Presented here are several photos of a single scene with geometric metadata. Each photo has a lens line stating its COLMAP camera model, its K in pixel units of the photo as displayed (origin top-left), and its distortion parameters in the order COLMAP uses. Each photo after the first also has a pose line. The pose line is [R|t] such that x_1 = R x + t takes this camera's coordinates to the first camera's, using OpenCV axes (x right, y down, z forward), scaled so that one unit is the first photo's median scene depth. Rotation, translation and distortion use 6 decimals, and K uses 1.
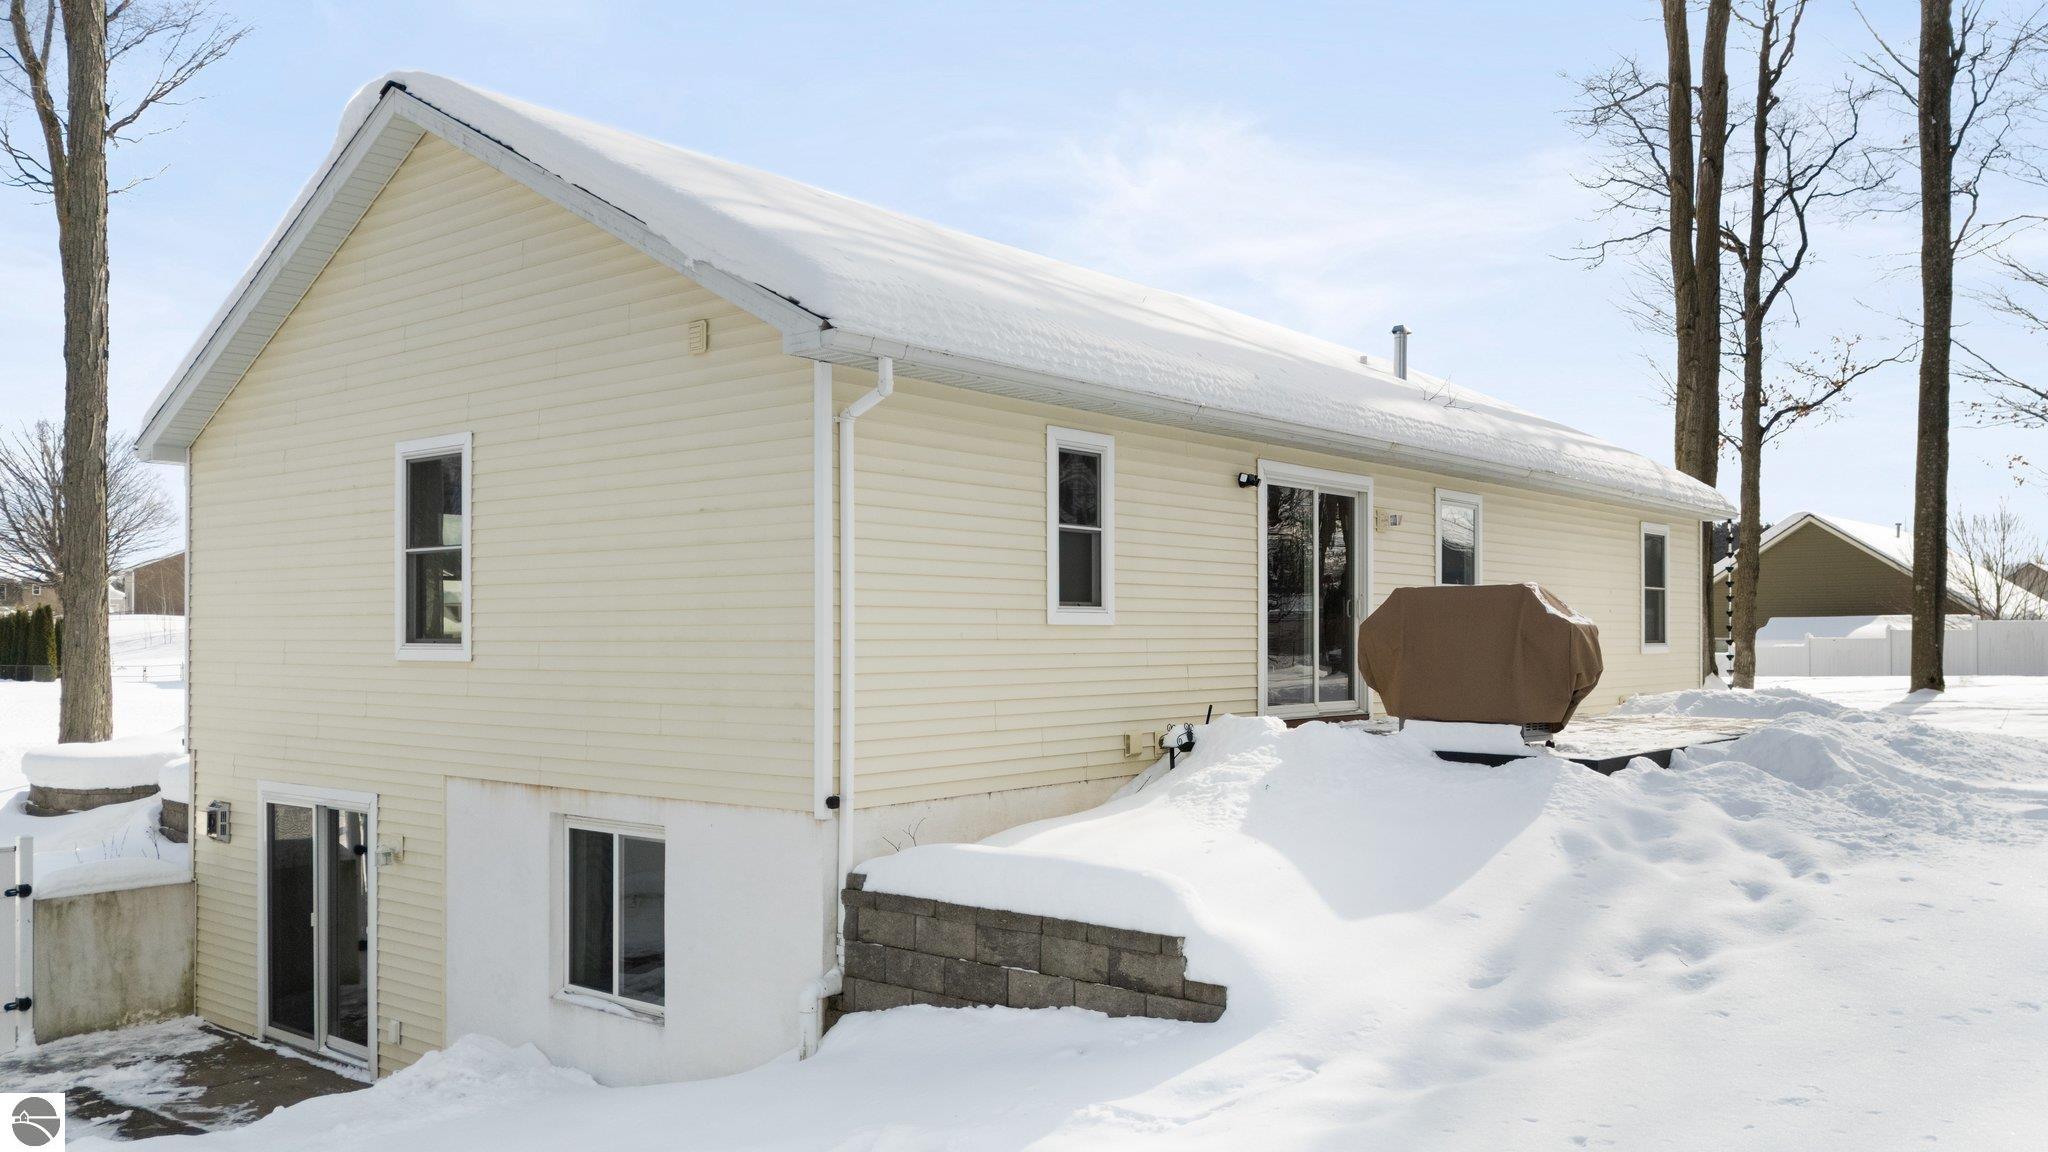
lens RADIAL K [[1577.4, 0, 1027.9], [0, 1577.4, 624.9], [0, 0, 1]] dist [0.118121, -0.110704]
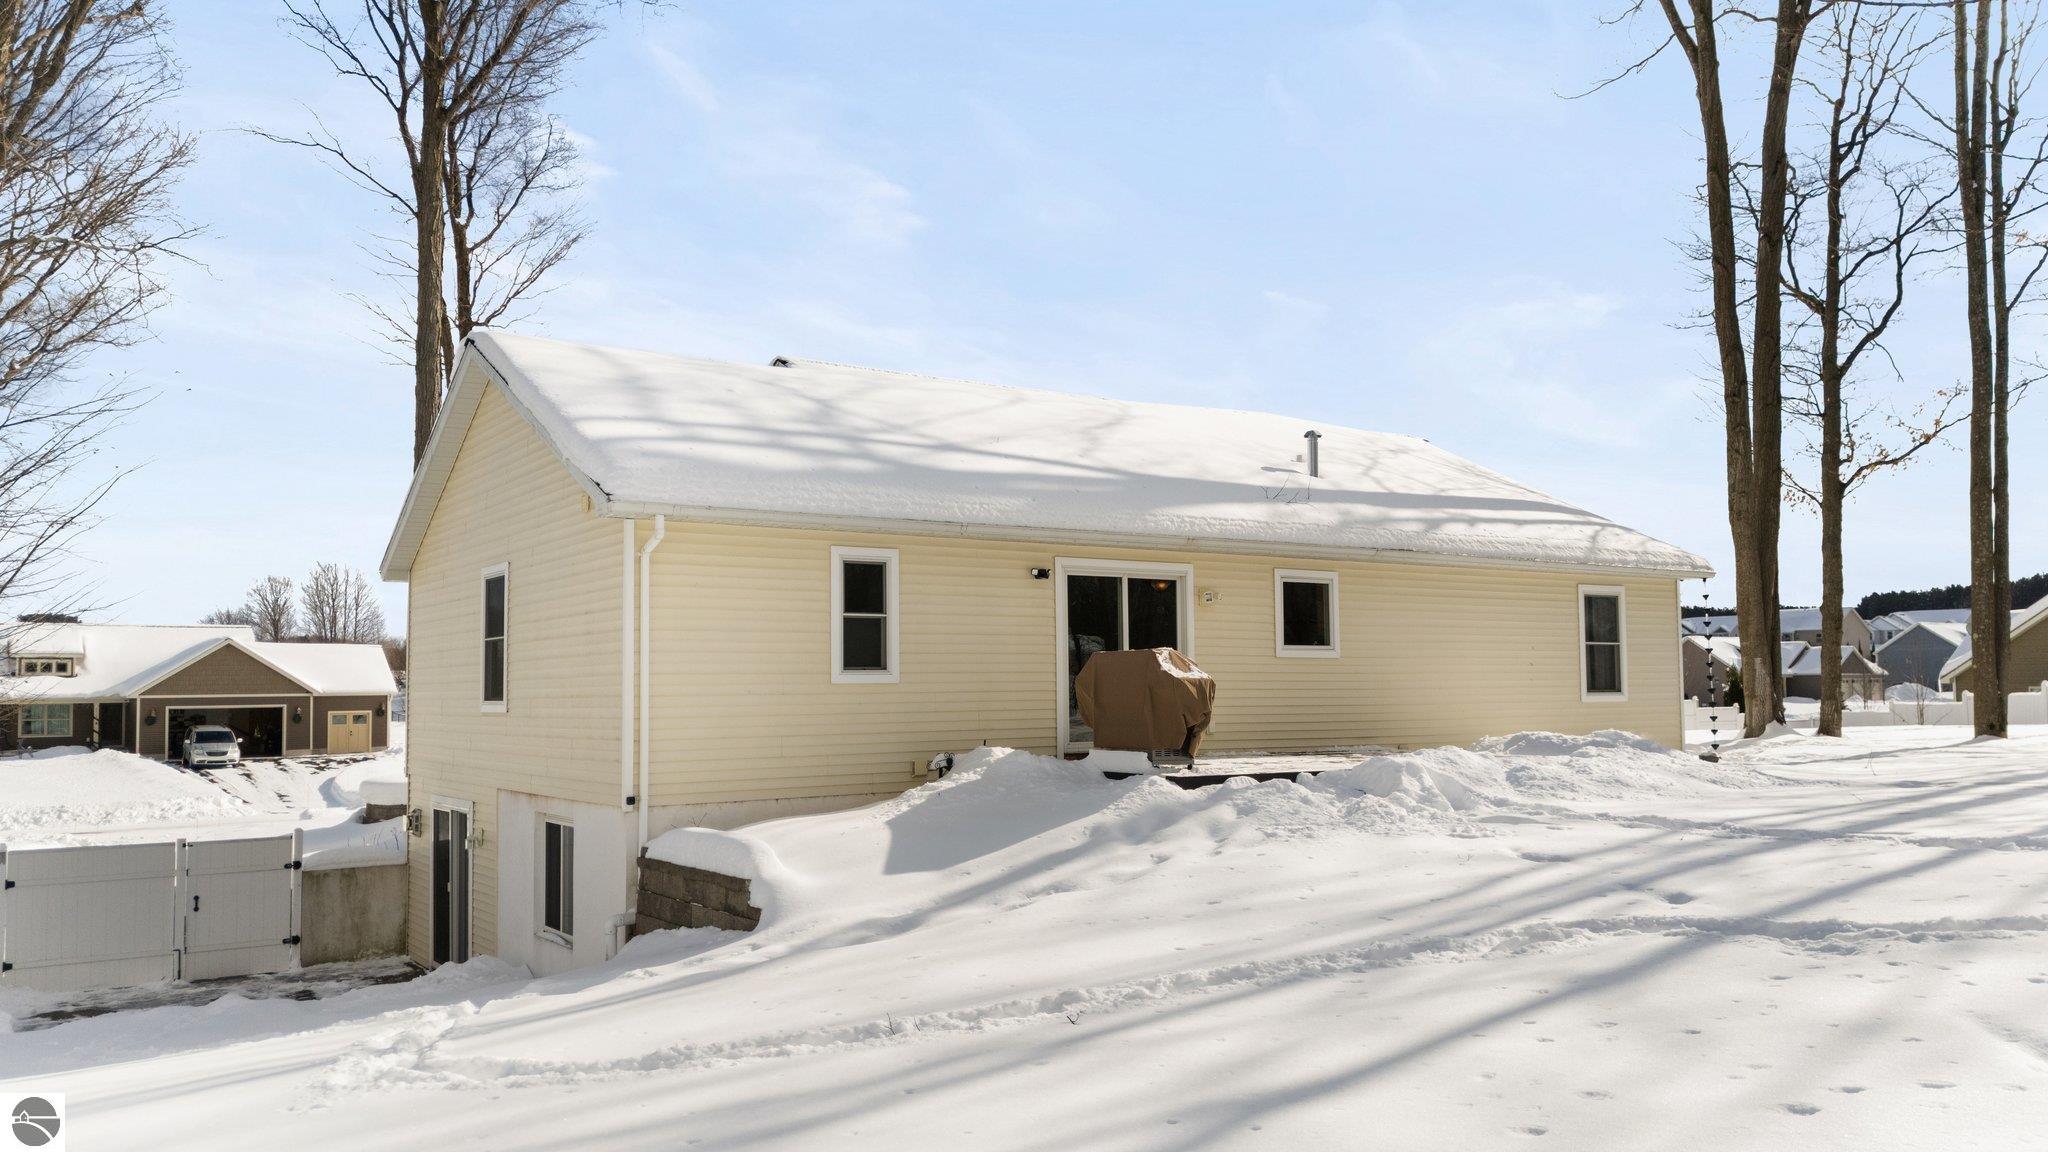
lens RADIAL K [[1577.4, 0, 1027.9], [0, 1577.4, 624.9], [0, 0, 1]] dist [0.118121, -0.110704]
pose [[0.959830, -0.020793, -0.279811, 0.468599], [0.010942, 0.999266, -0.036723, 0.001006], [0.280369, 0.032186, 0.959352, -0.266687]]
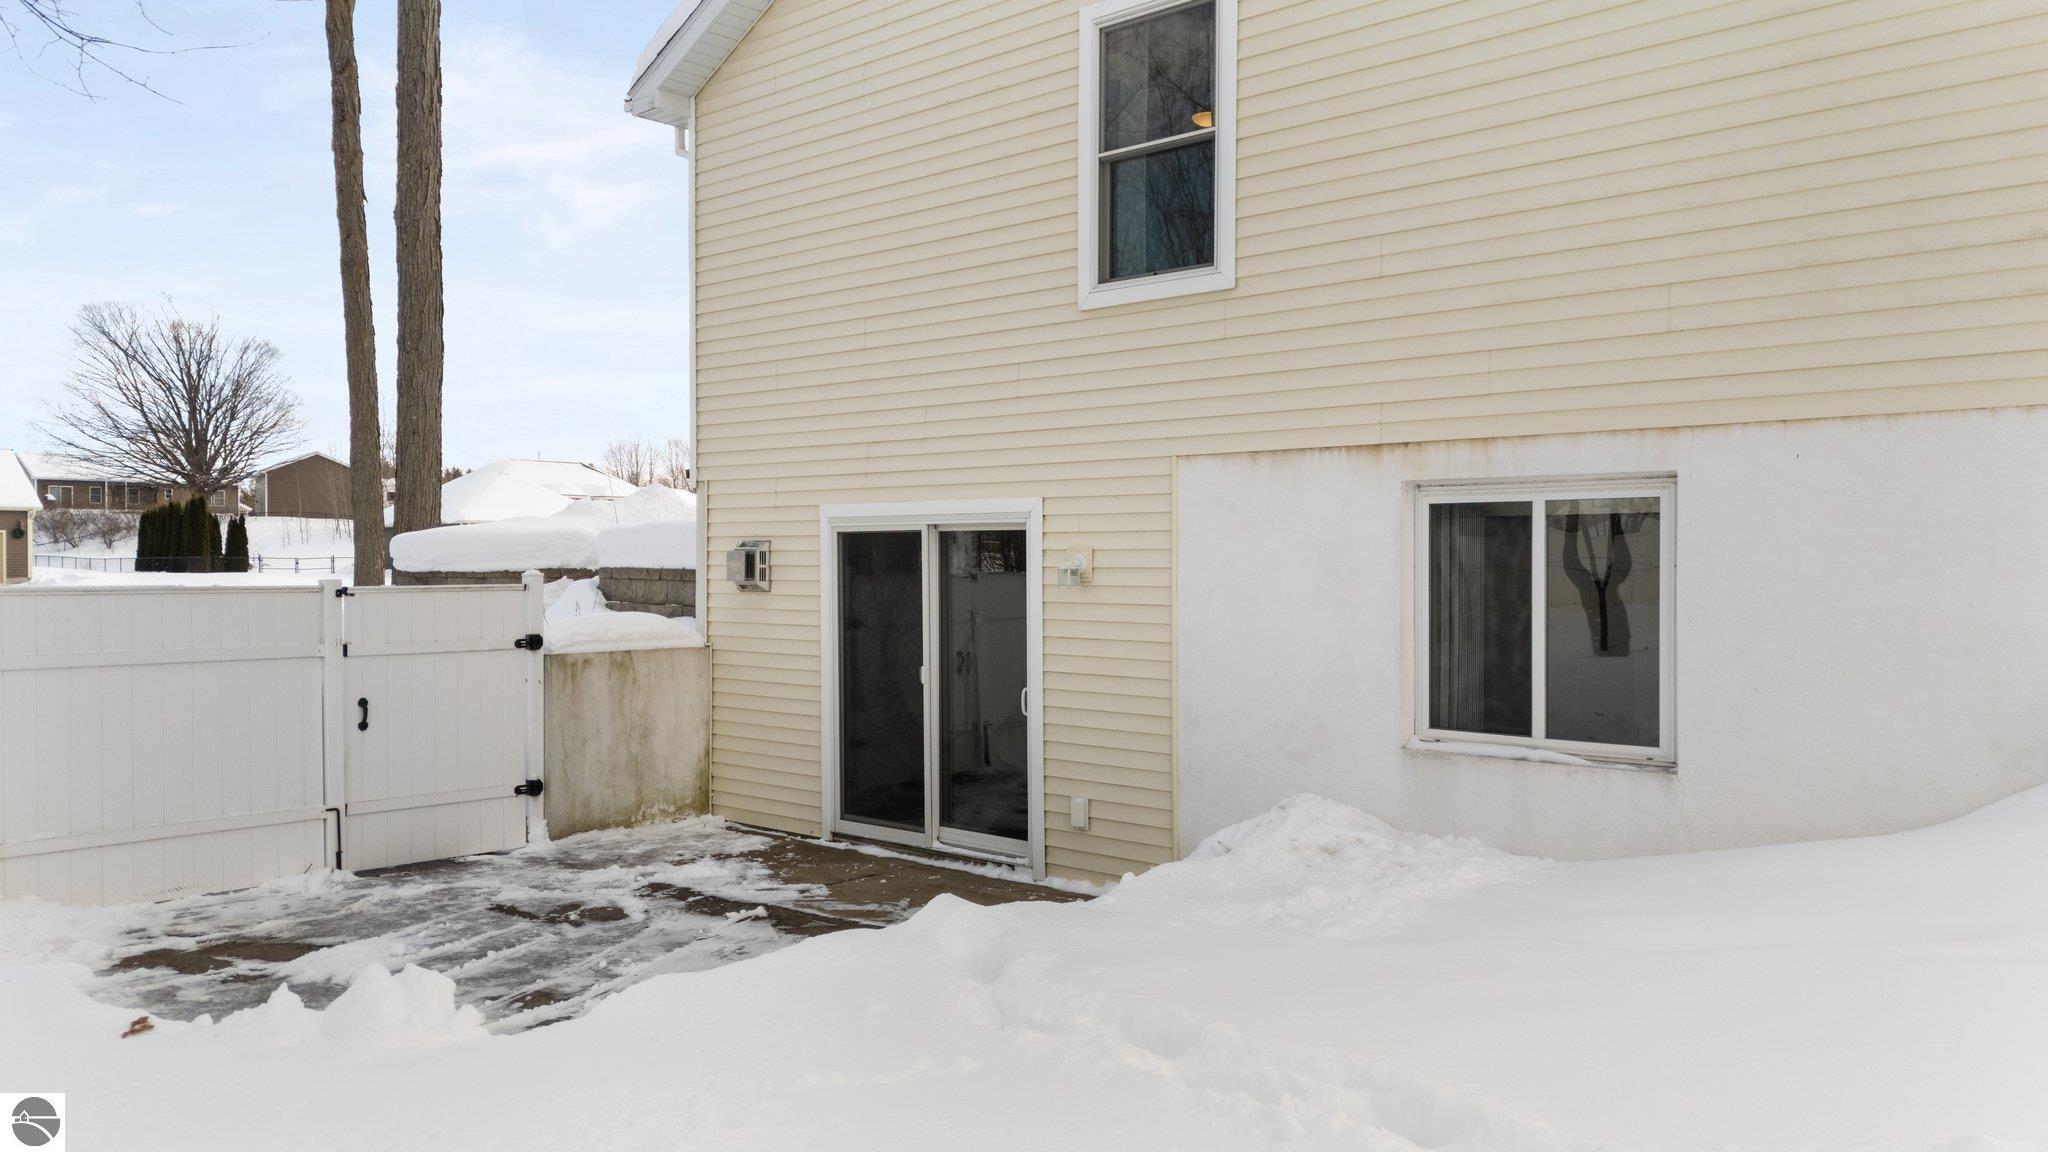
lens RADIAL K [[1559.2, 0, 1029.3], [0, 1559.2, 563.5], [0, 0, 1]] dist [0.102358, -0.099718]
pose [[0.999446, 0.001648, -0.033239, -0.353292], [-0.001489, 0.999987, 0.004820, 0.121093], [0.033247, -0.004767, 0.999436, 0.252592]]
